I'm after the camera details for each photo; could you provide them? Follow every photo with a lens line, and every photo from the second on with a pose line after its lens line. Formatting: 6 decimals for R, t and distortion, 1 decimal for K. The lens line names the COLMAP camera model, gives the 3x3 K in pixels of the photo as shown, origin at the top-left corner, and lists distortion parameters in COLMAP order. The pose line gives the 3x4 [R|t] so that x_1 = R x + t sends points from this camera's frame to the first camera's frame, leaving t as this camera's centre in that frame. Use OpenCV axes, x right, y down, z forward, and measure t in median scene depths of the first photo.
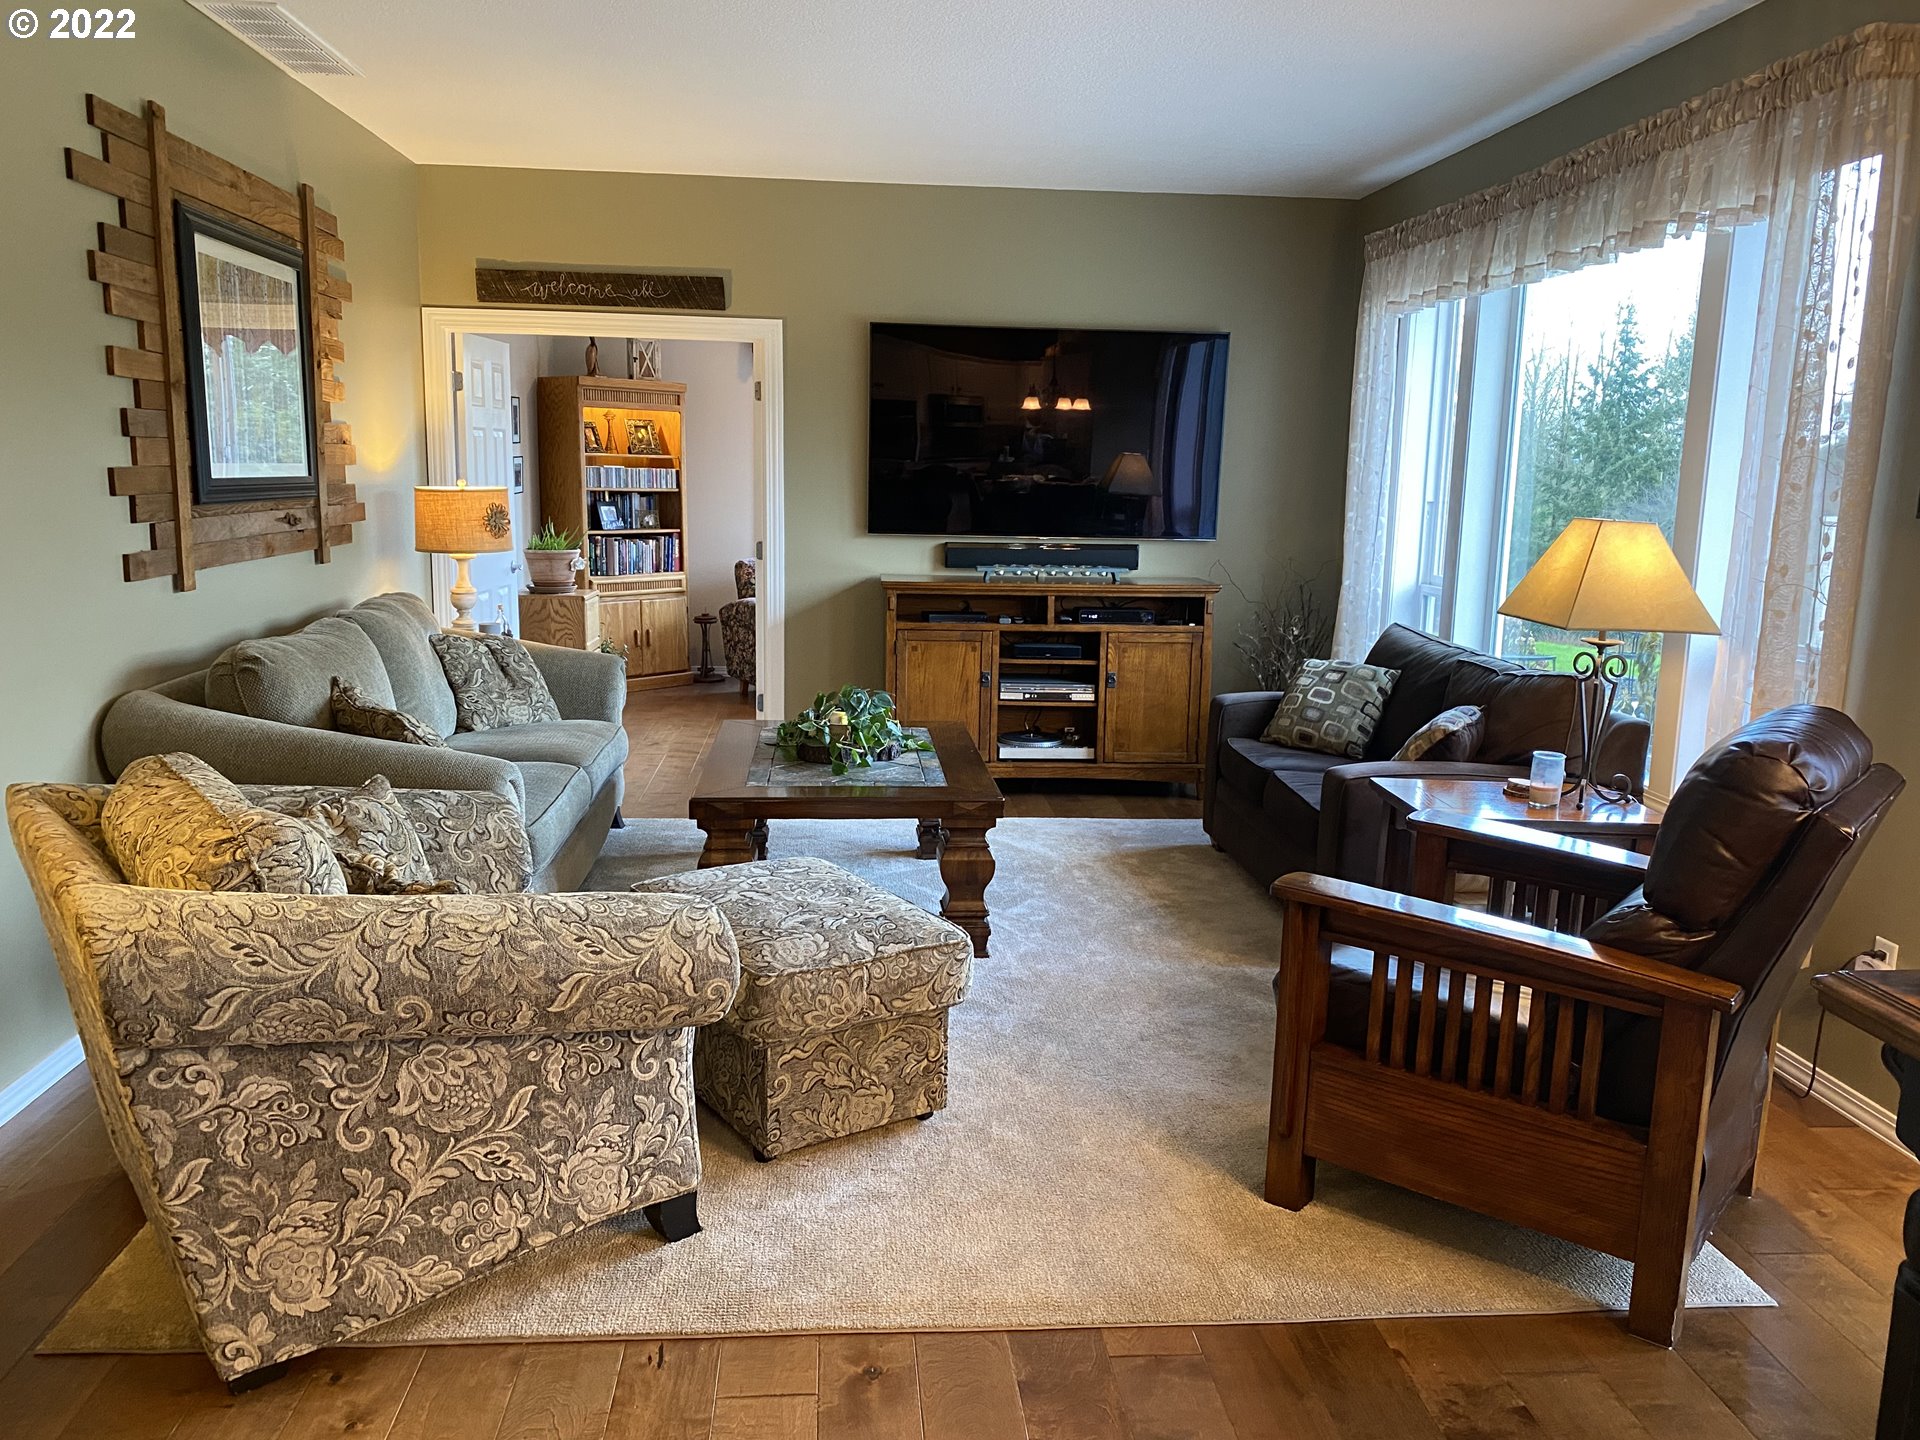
lens RADIAL K [[1519.2, 0, 960.0], [0, 1519.2, 720.0], [0, 0, 1]] dist [0.031686, -0.000639]
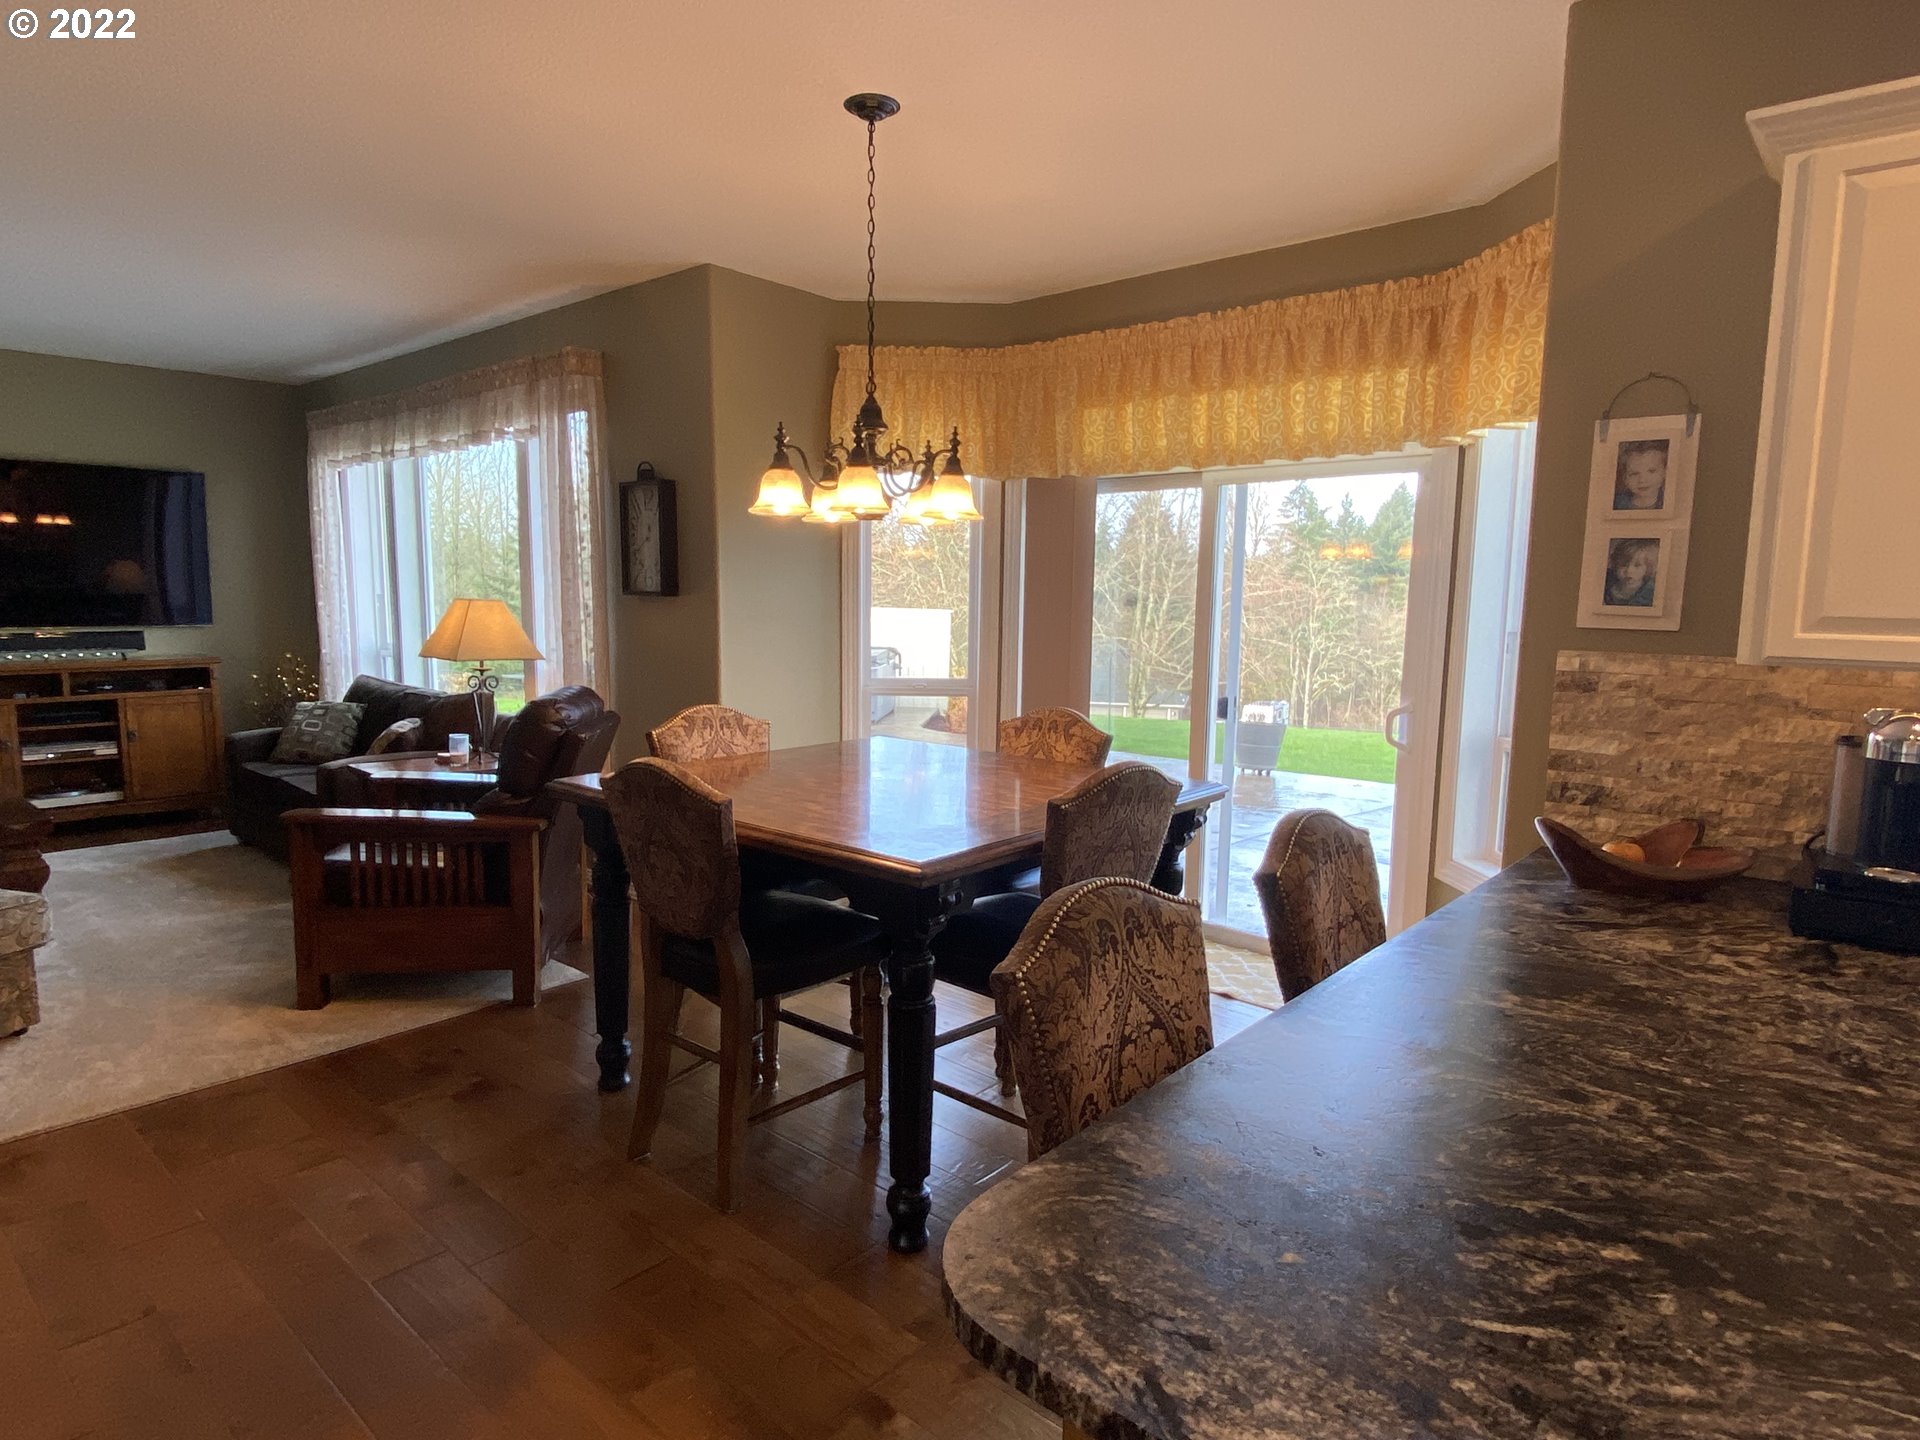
lens RADIAL K [[1107.1, 0, 956.5], [0, 1107.1, 727.9], [0, 0, 1]] dist [0.002156, -0.001526]
pose [[0.727923, -0.102435, 0.677964, -0.035874], [0.118946, 0.992651, 0.022271, 0.037506], [-0.675263, 0.064430, 0.734758, -0.212224]]
